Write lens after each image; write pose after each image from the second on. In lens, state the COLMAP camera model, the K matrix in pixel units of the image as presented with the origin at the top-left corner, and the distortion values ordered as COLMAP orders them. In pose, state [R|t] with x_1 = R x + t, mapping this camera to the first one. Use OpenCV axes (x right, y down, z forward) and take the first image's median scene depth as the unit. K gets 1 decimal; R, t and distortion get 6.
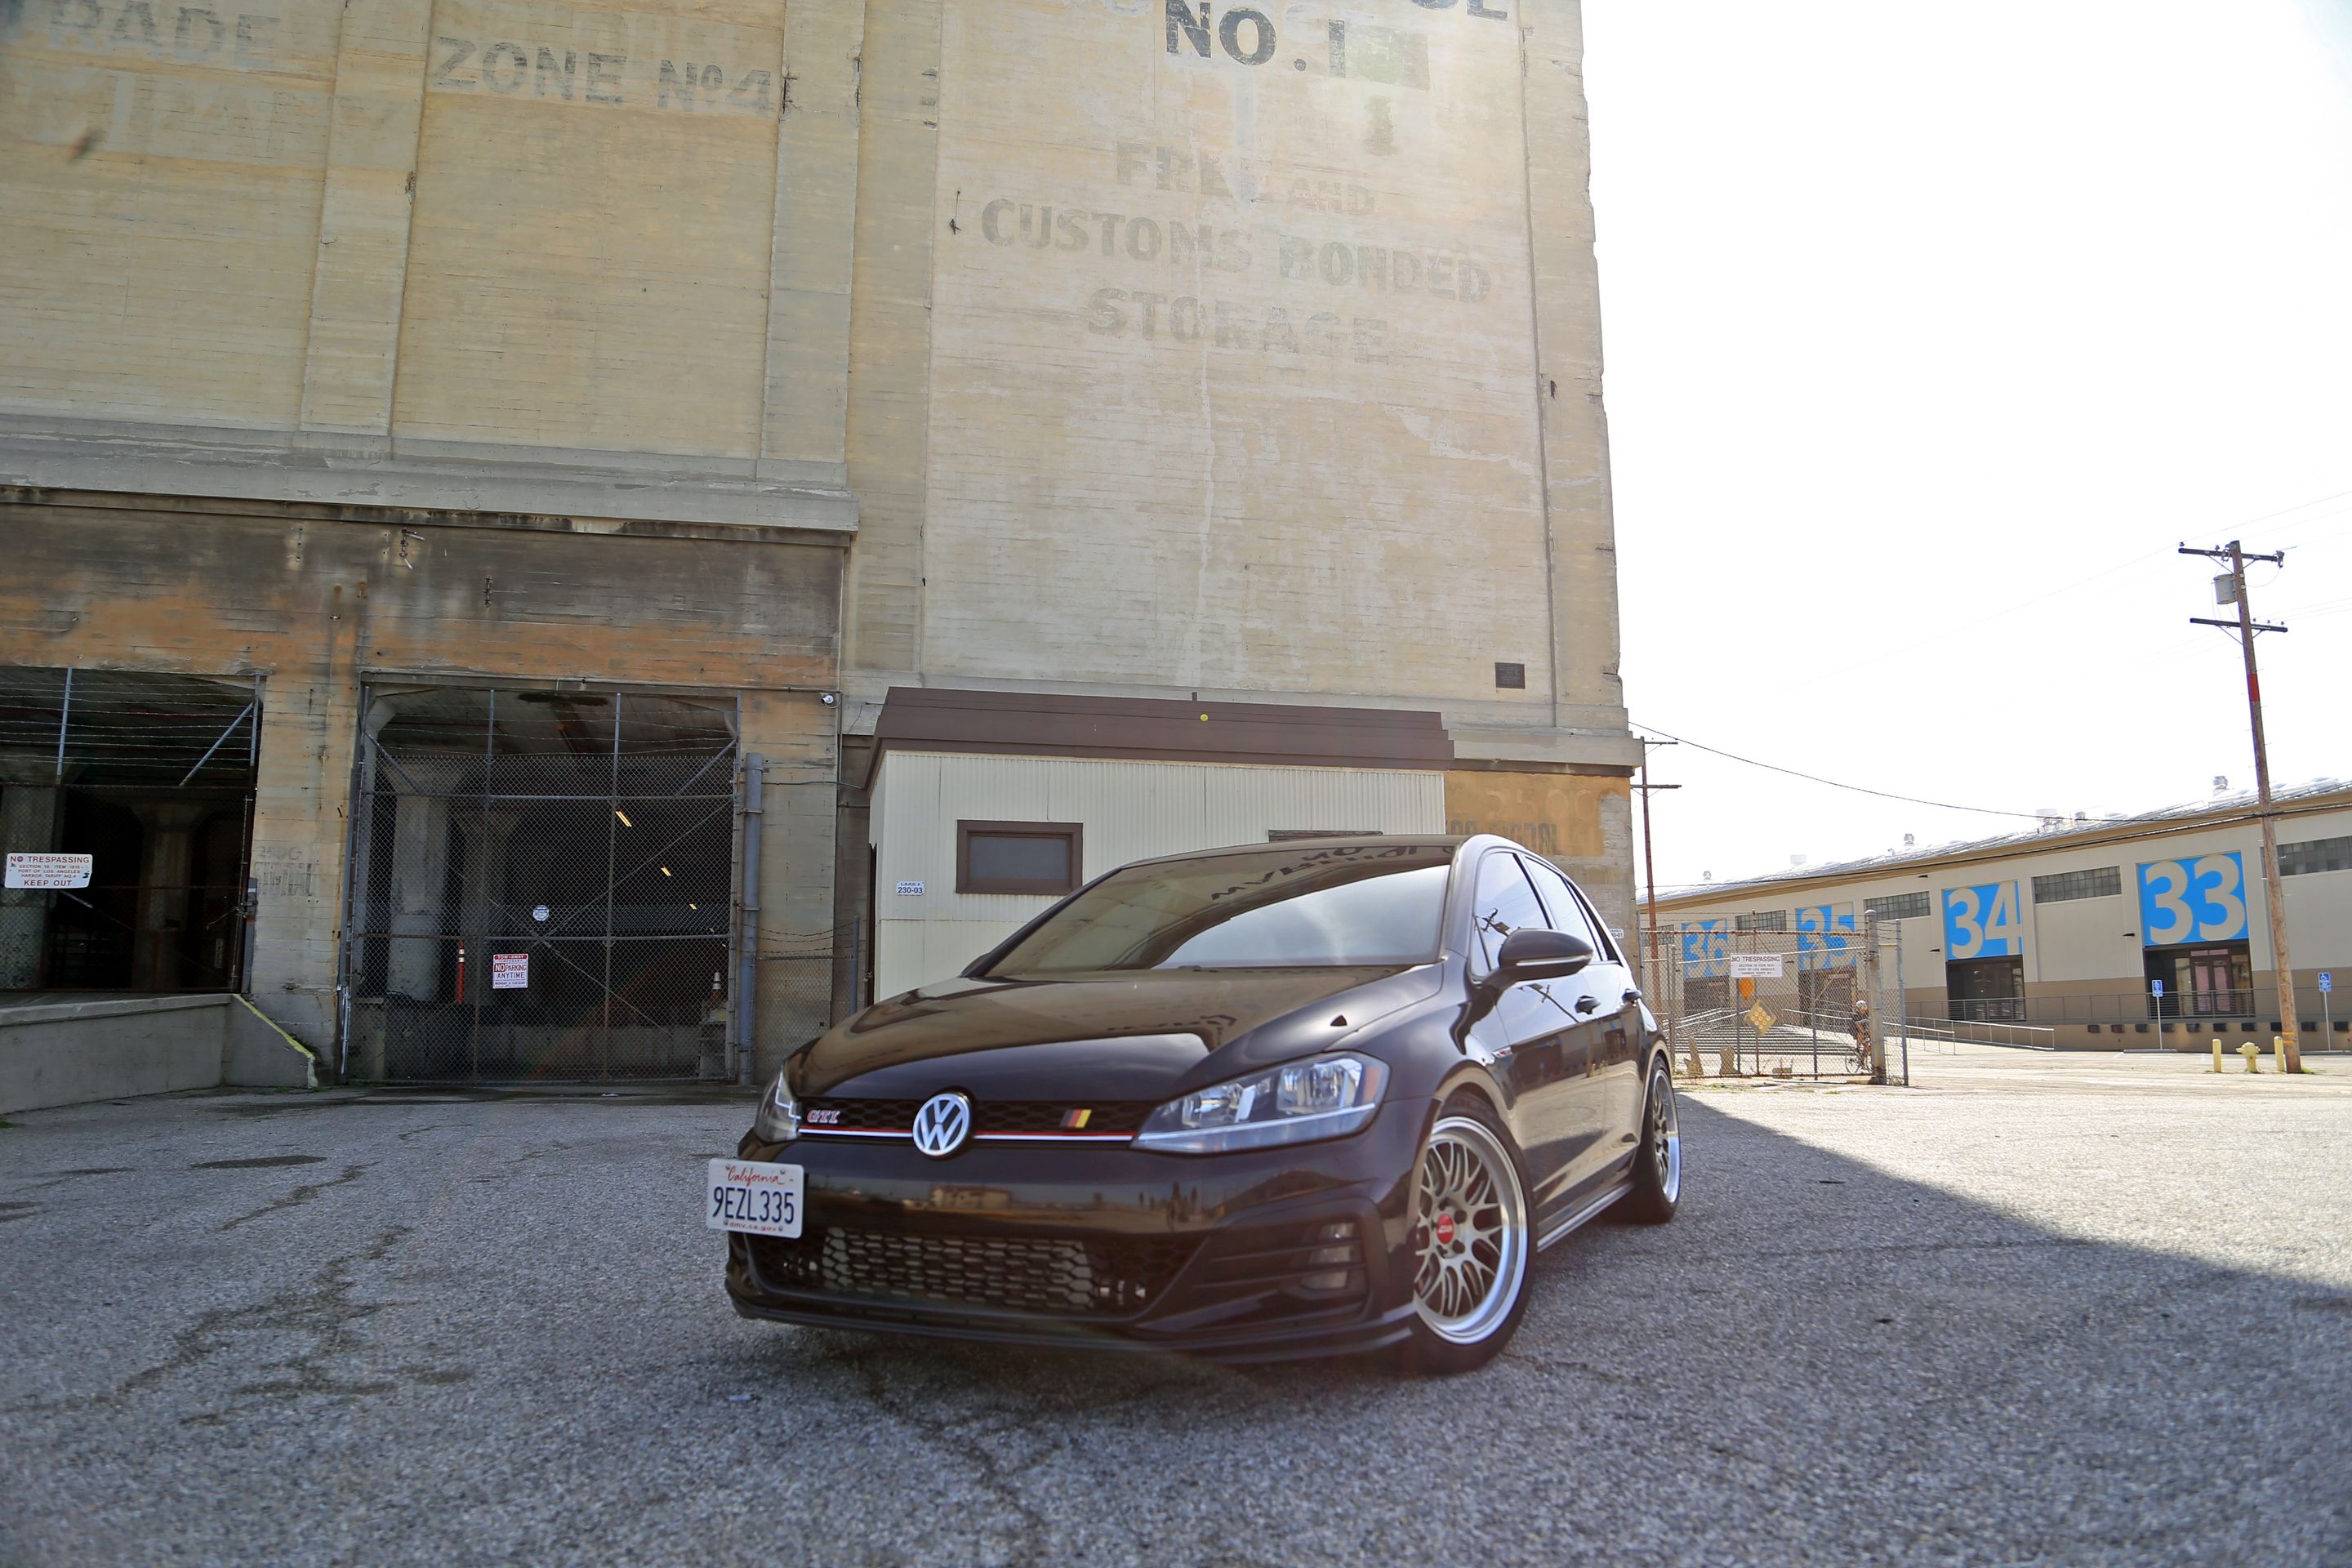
lens RADIAL K [[1631.6, 0, 1176.0], [0, 1631.6, 784.0], [0, 0, 1]] dist [-0.129212, 0.080135]
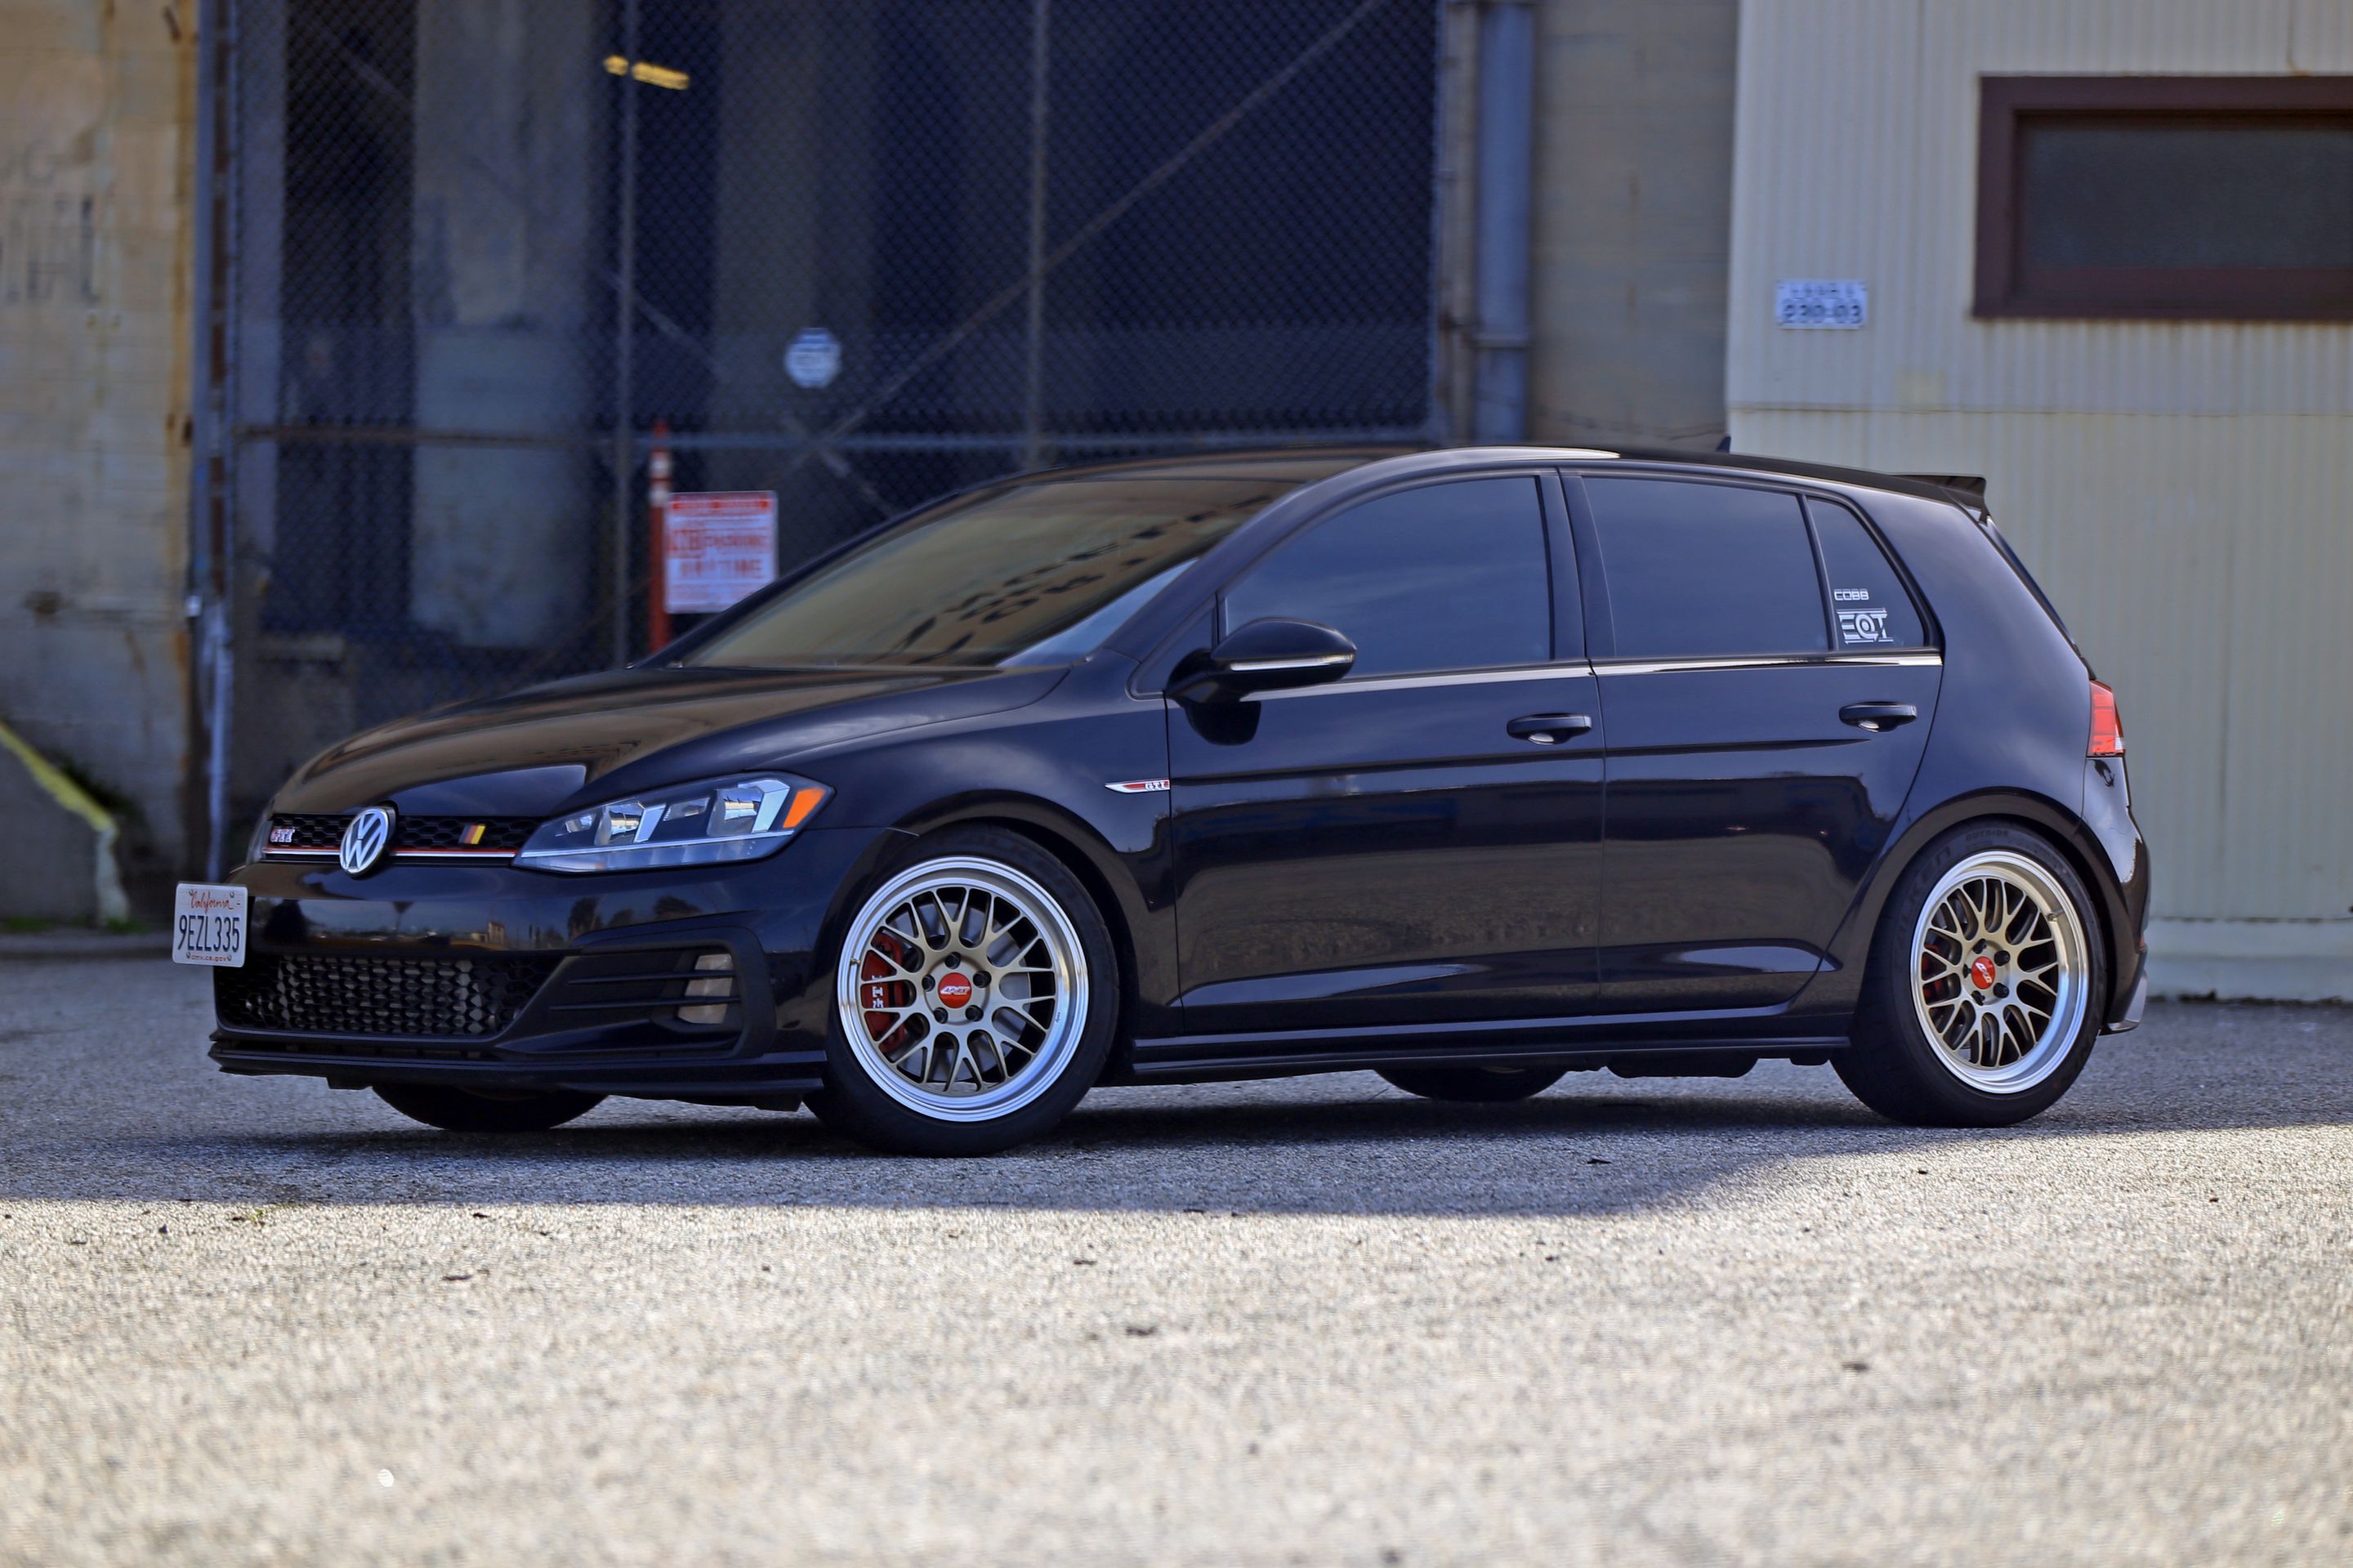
lens RADIAL K [[9417.3, 0, 1176.5], [0, 9417.3, 784.0], [0, 0, 1]] dist [-0.343802, 26.722978]
pose [[0.912998, 0.022809, -0.407326, 0.364950], [0.038720, 0.989084, 0.142175, -0.083657], [0.406123, -0.145577, 0.902148, -0.539283]]
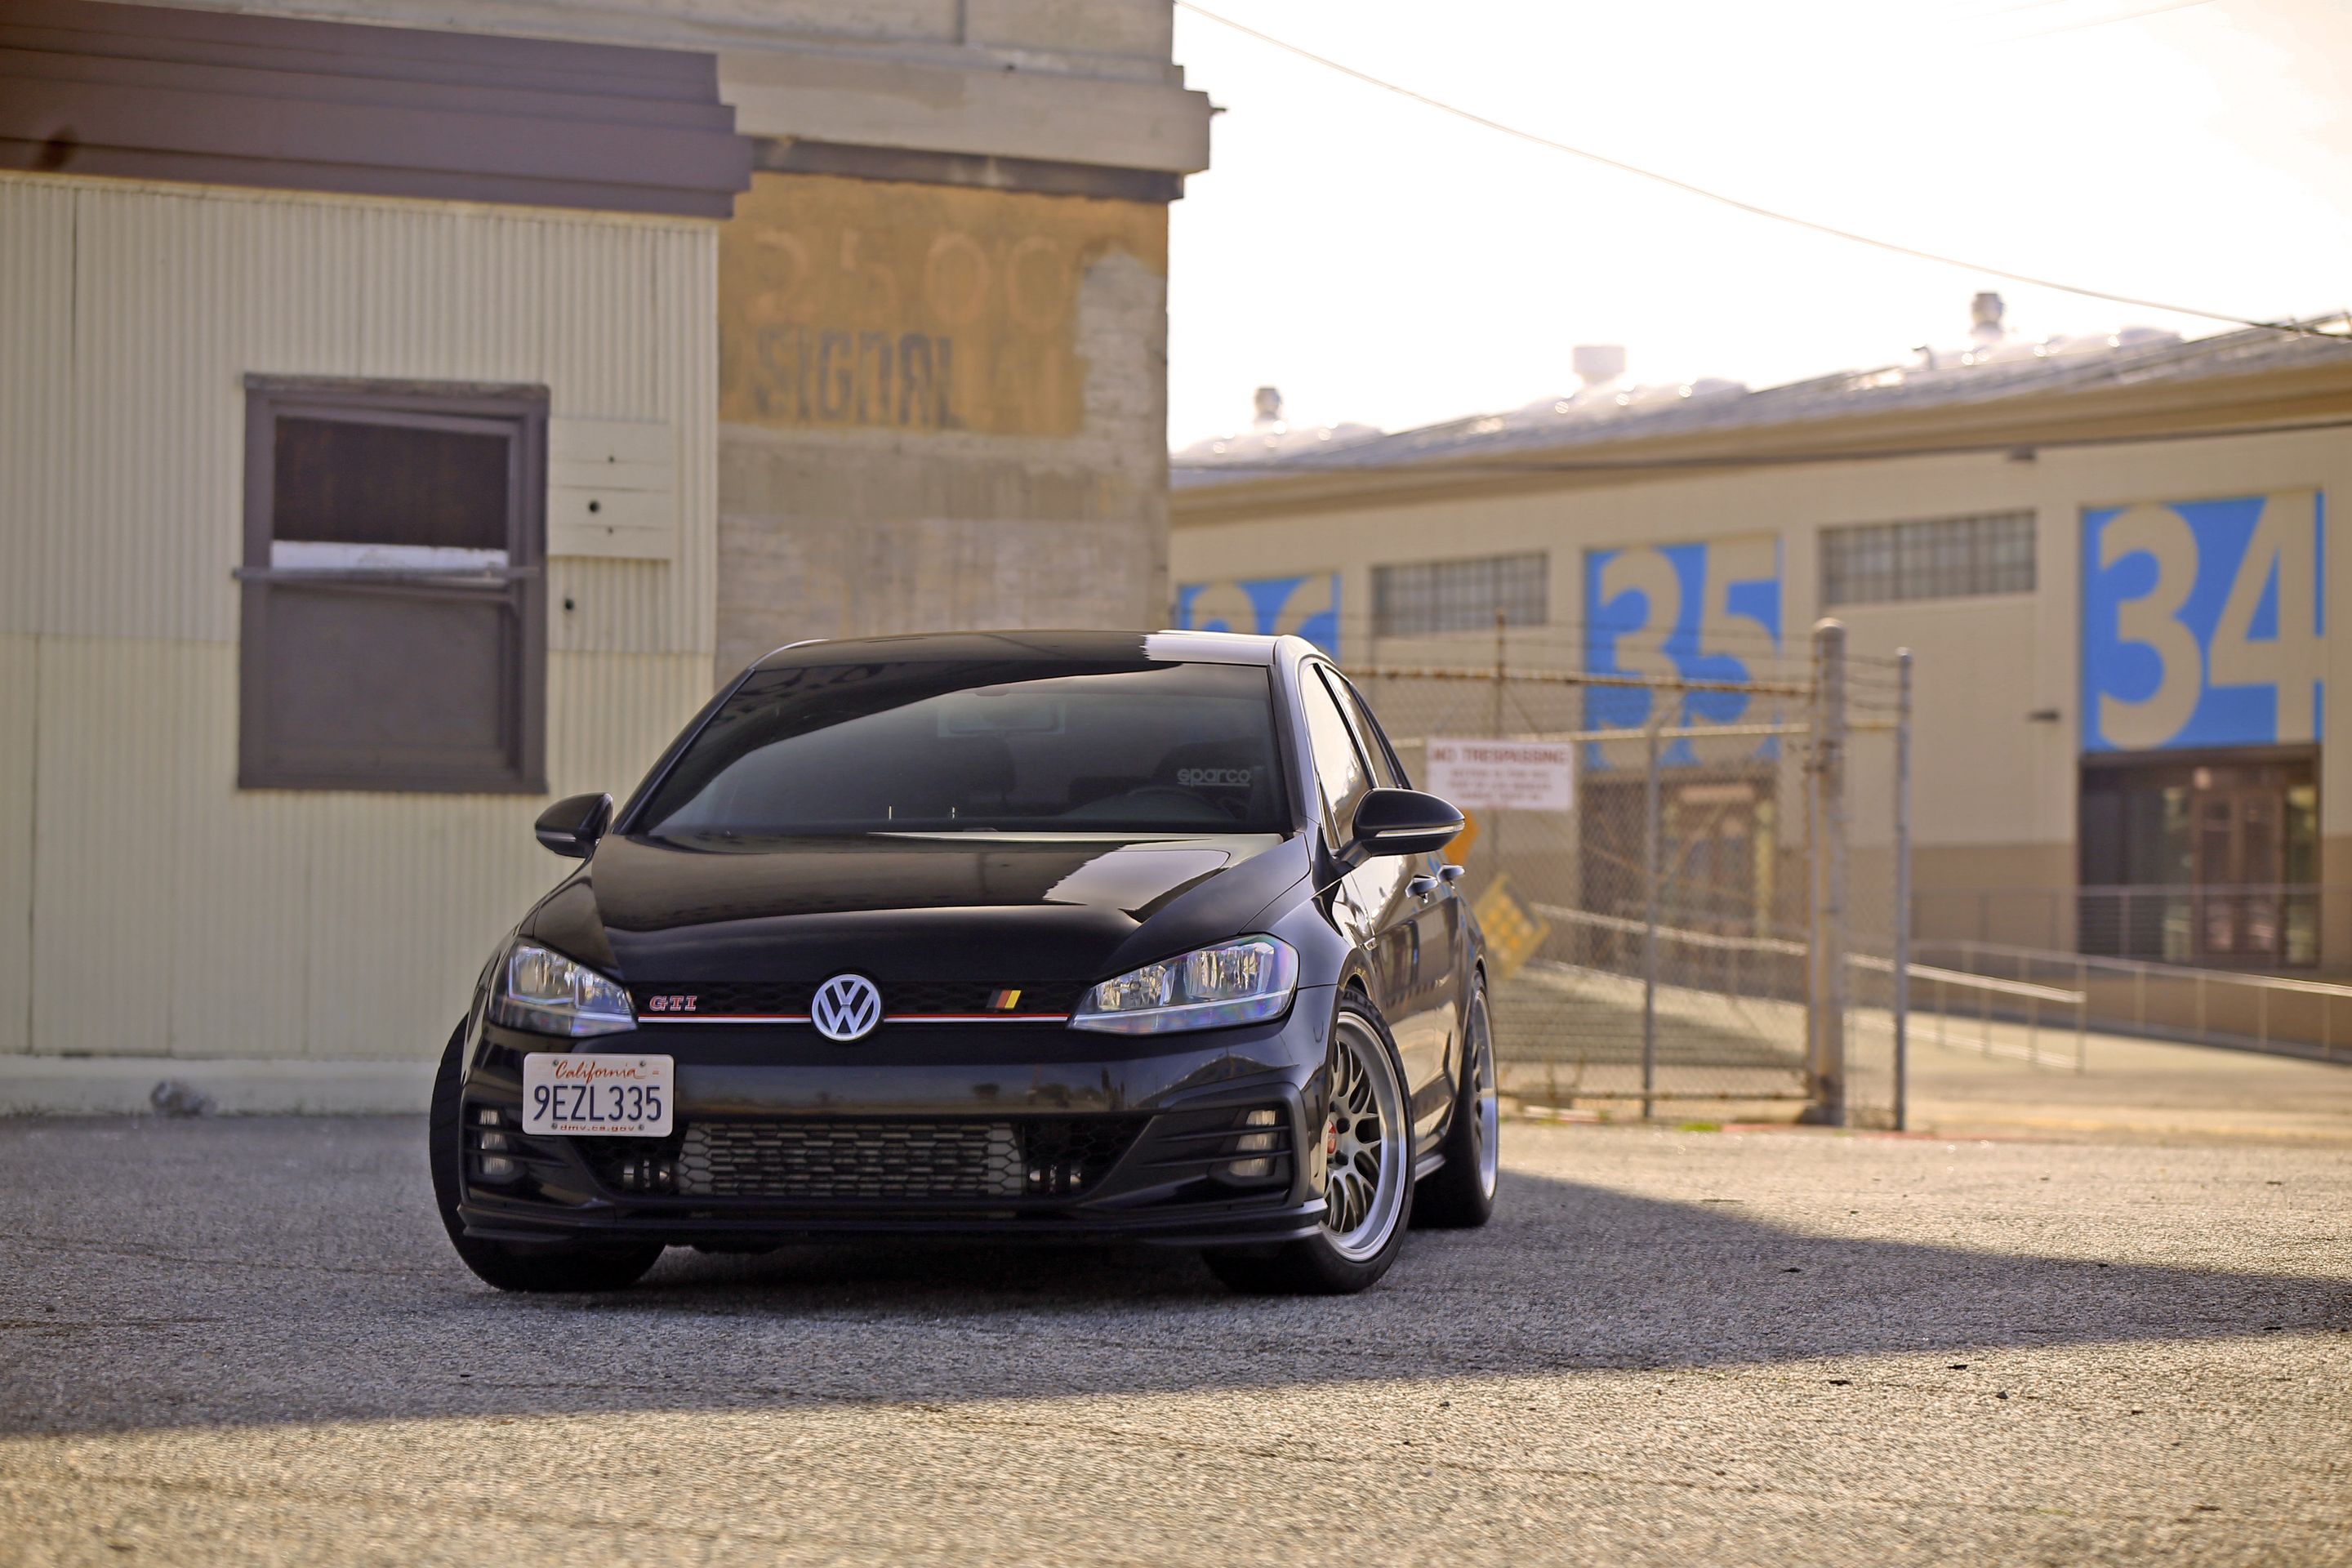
lens RADIAL K [[6760.8, 0, 1176.0], [0, 6760.8, 784.0], [0, 0, 1]] dist [-0.072050, -1.187047]
pose [[0.951532, 0.019368, 0.306939, -0.172221], [-0.057454, 0.991640, 0.115540, -0.055610], [-0.302135, -0.127575, 0.944690, -0.400819]]
